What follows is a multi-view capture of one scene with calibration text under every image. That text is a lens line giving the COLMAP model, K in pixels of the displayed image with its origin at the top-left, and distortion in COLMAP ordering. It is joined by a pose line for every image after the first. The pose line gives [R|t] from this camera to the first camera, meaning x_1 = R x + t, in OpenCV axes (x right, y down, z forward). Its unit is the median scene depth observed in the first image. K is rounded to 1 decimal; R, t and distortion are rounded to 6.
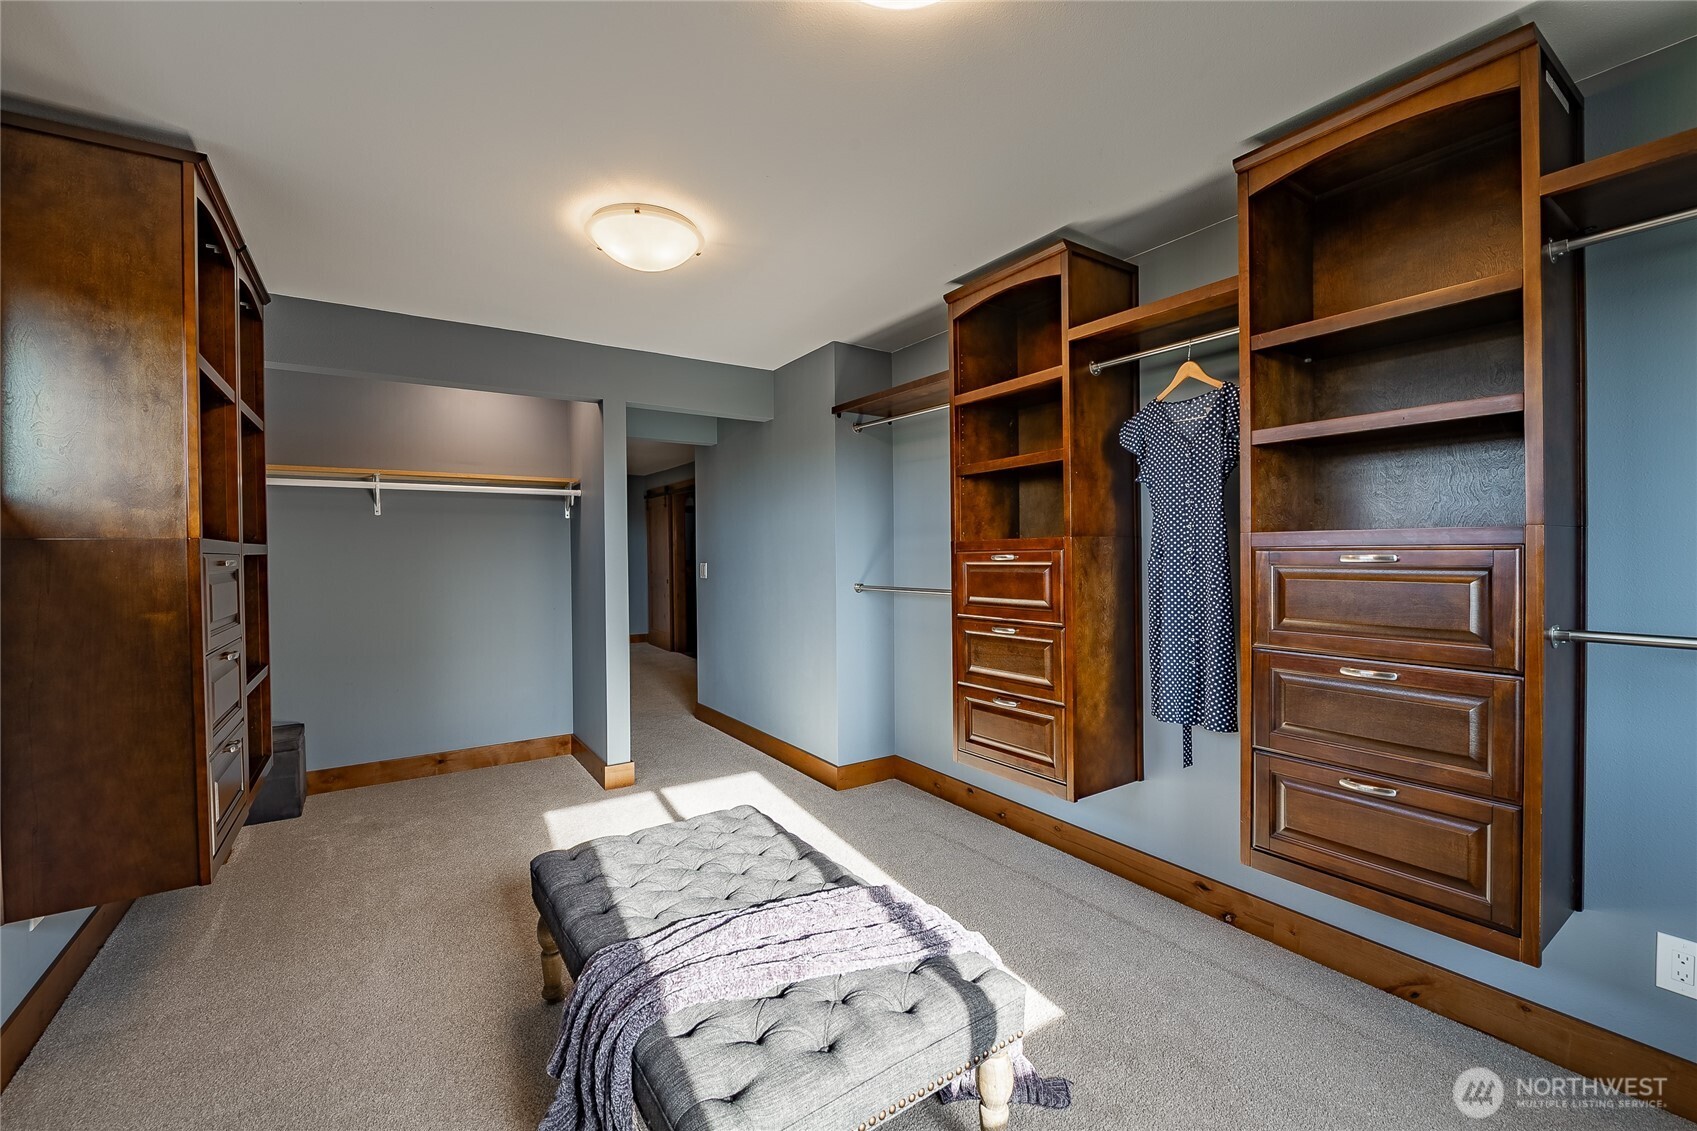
lens RADIAL K [[684.2, 0, 851.7], [0, 684.2, 559.8], [0, 0, 1]] dist [-0.014430, -0.000750]
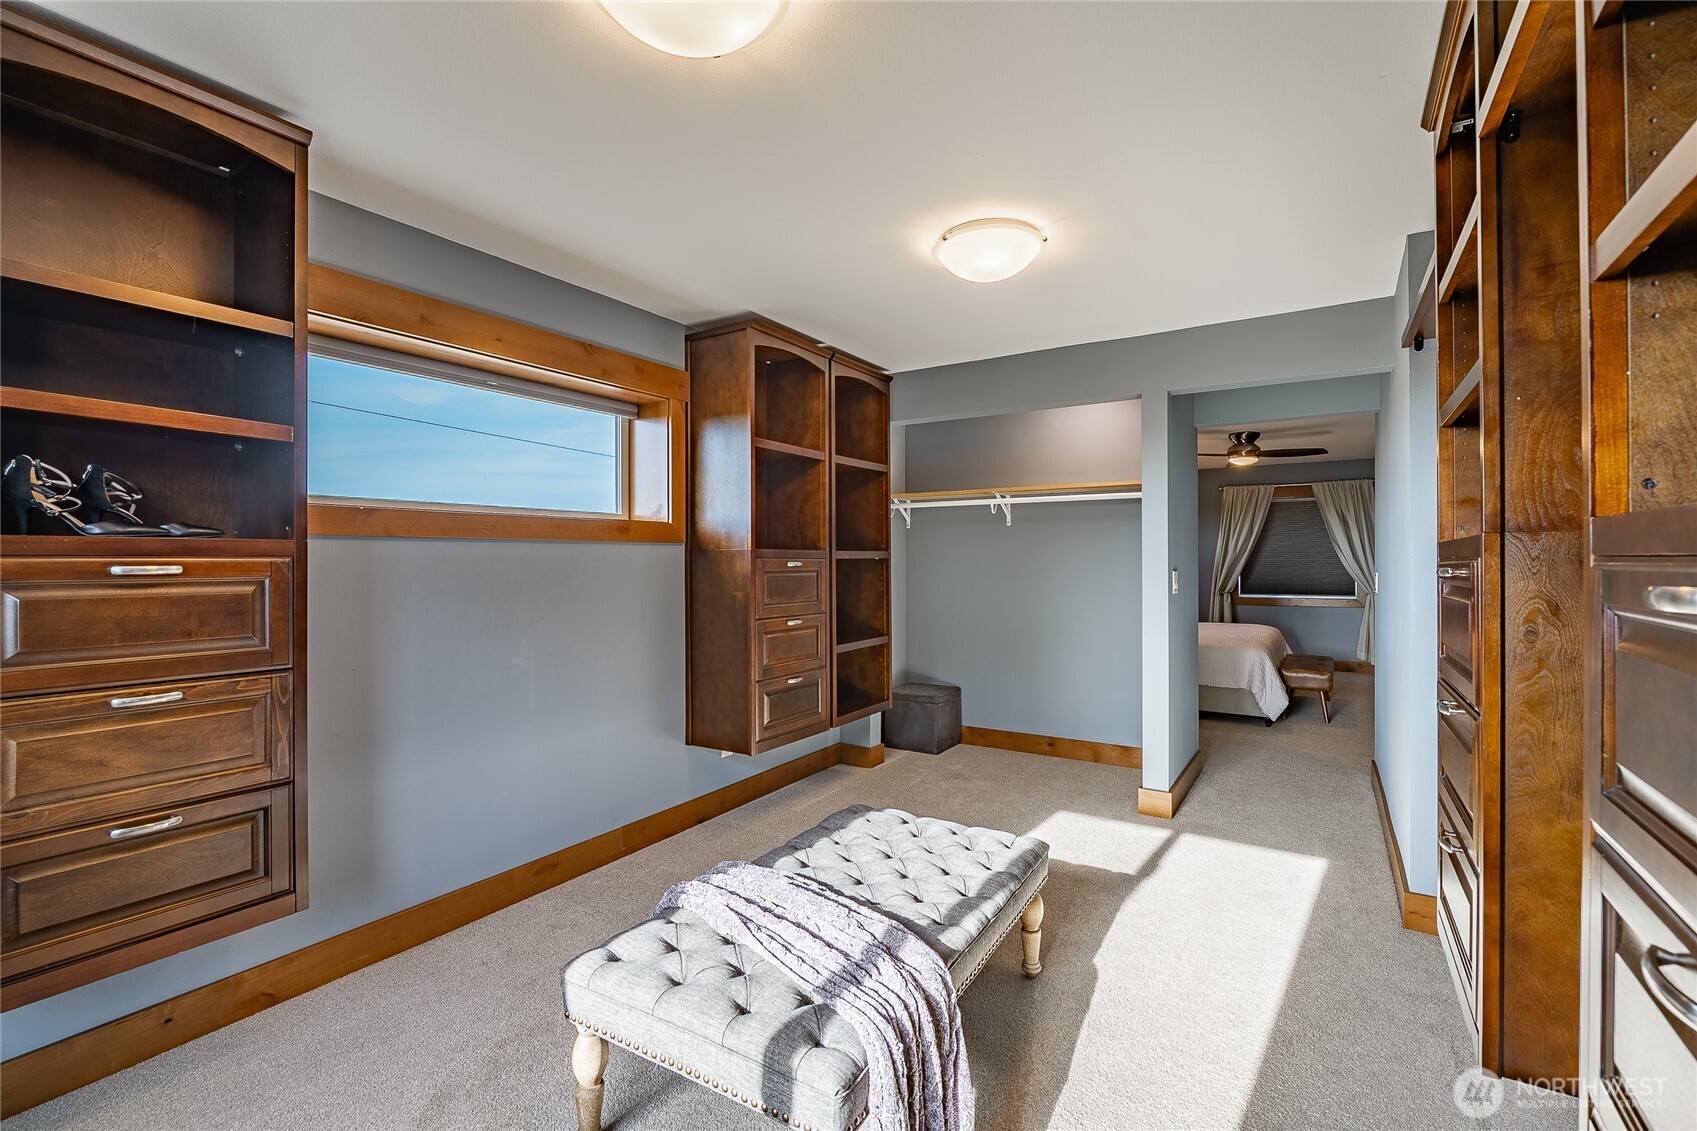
lens RADIAL K [[727.4, 0, 857.4], [0, 727.4, 564.1], [0, 0, 1]] dist [0.000054, -0.000040]
pose [[0.400647, 0.009709, -0.916181, 0.474888], [-0.010130, 0.999930, 0.006166, -0.004628], [0.916176, 0.006811, 0.400717, 0.304605]]
